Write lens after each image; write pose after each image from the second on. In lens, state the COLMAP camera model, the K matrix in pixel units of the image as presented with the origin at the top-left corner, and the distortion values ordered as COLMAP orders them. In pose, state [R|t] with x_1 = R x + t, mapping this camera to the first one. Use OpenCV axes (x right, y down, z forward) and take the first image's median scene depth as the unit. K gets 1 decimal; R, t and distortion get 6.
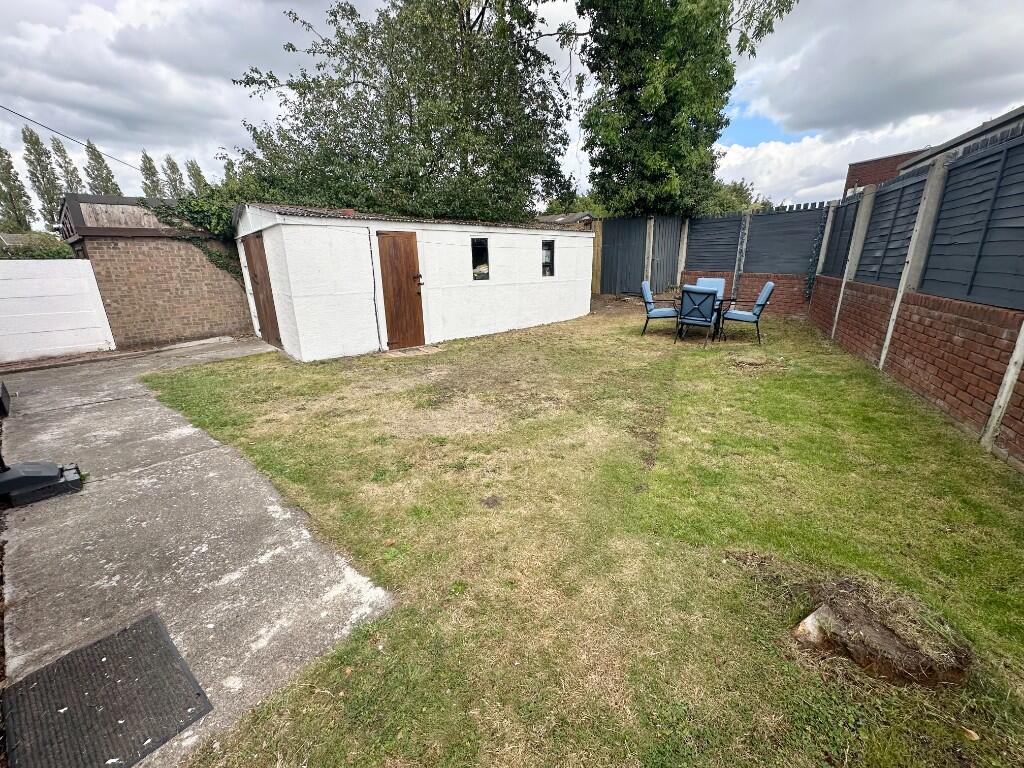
lens RADIAL K [[408.3, 0, 510.4], [0, 408.3, 378.2], [0, 0, 1]] dist [-0.004156, 0.000928]
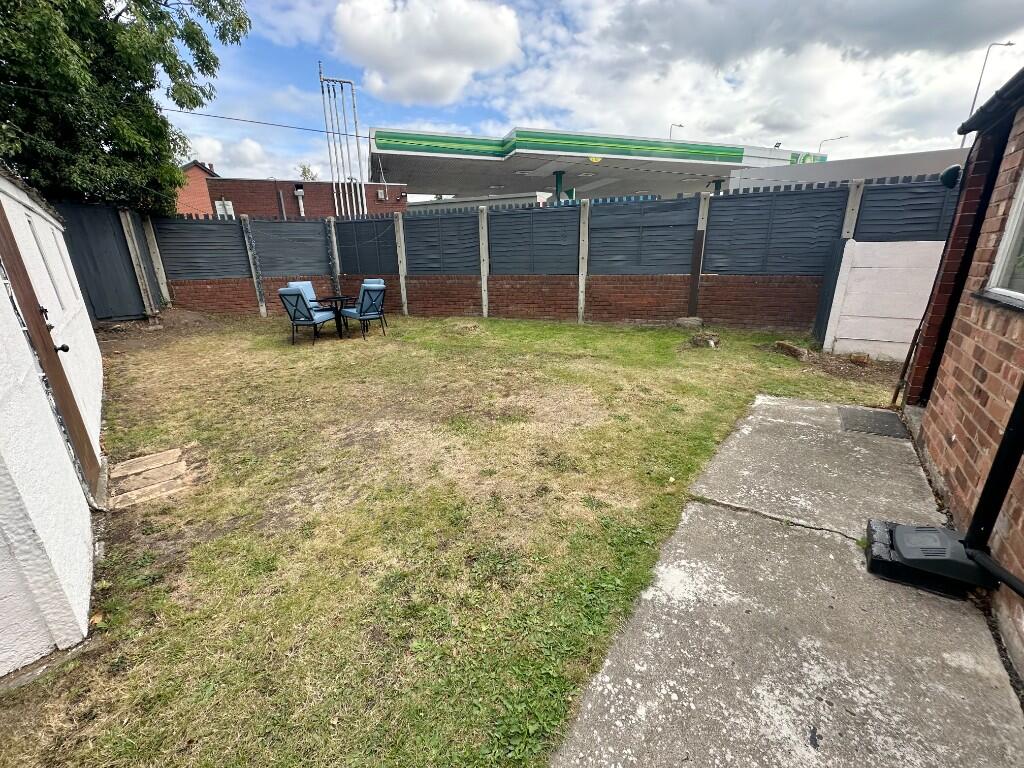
lens RADIAL K [[408.3, 0, 514.2], [0, 408.3, 386.1], [0, 0, 1]] dist [-0.004156, 0.000928]
pose [[-0.052289, -0.292521, 0.954828, -0.915913], [0.303948, 0.906111, 0.294241, -0.231144], [-0.951253, 0.305603, 0.041531, 0.832316]]
